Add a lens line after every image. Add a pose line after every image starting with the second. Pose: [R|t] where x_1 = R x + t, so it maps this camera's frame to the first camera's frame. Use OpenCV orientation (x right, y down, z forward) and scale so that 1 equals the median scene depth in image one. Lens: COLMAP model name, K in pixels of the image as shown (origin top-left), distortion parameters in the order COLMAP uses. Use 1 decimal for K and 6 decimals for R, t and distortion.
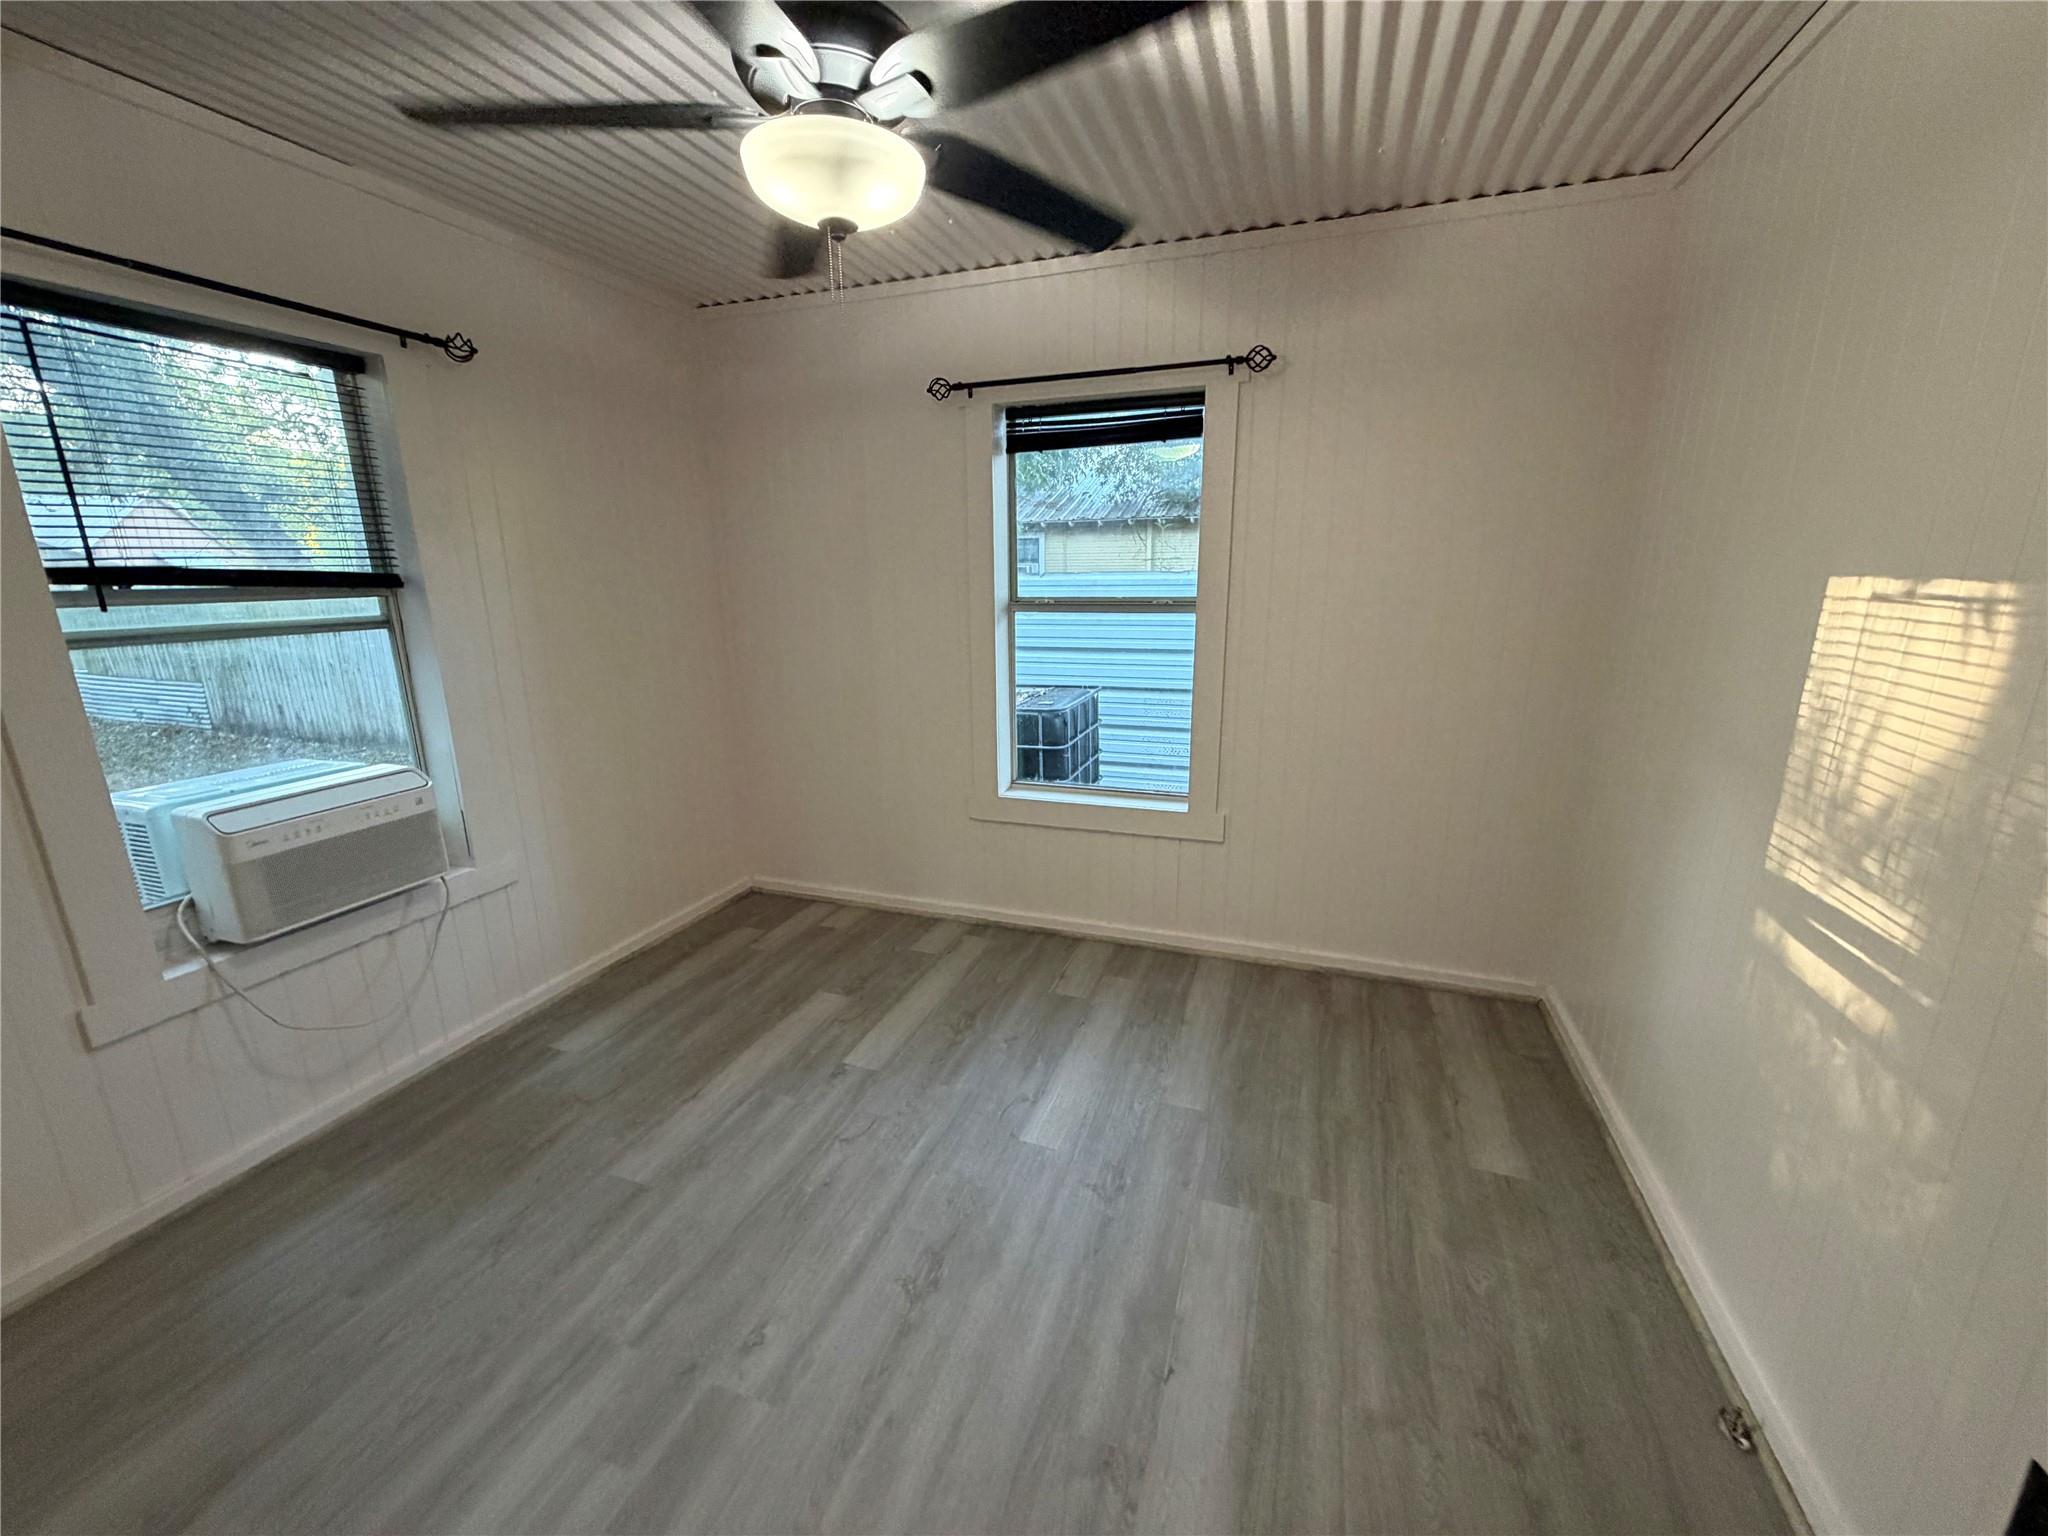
lens RADIAL K [[813.4, 0, 1018.5], [0, 813.4, 770.7], [0, 0, 1]] dist [-0.000399, 0.000155]
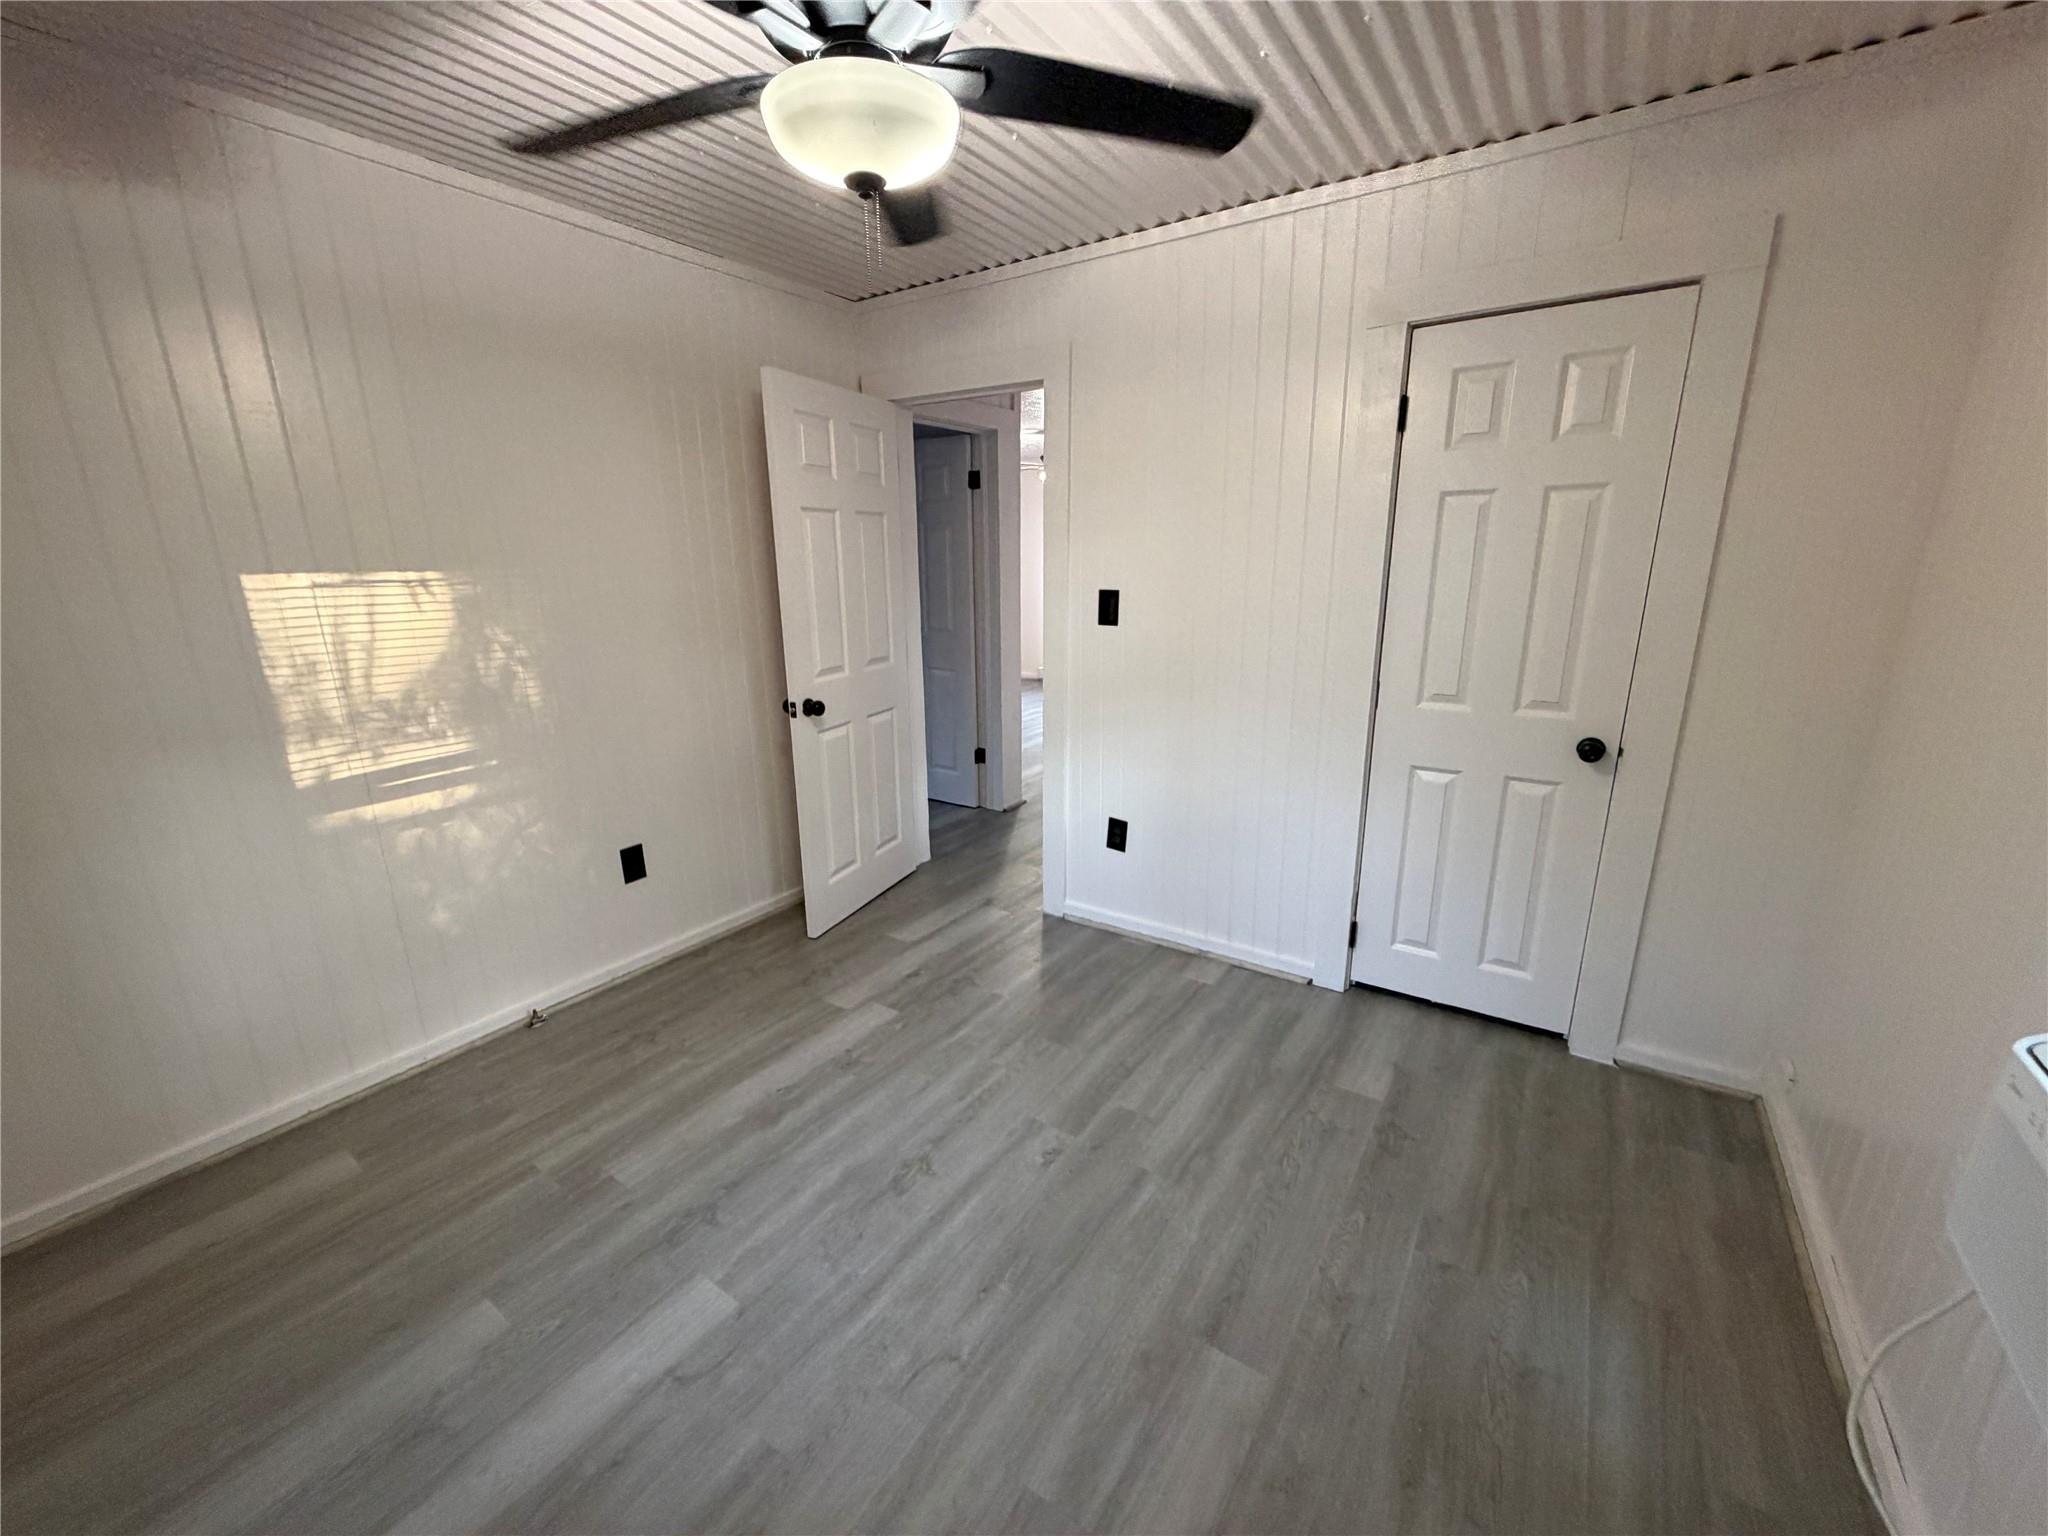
lens RADIAL K [[818.2, 0, 1017.0], [0, 818.2, 768.8], [0, 0, 1]] dist [0.007052, -0.000063]
pose [[-0.966106, -0.046965, 0.253837, -0.378681], [0.081876, 0.876793, 0.473846, -0.299632], [-0.244817, 0.478568, -0.843230, 1.198220]]
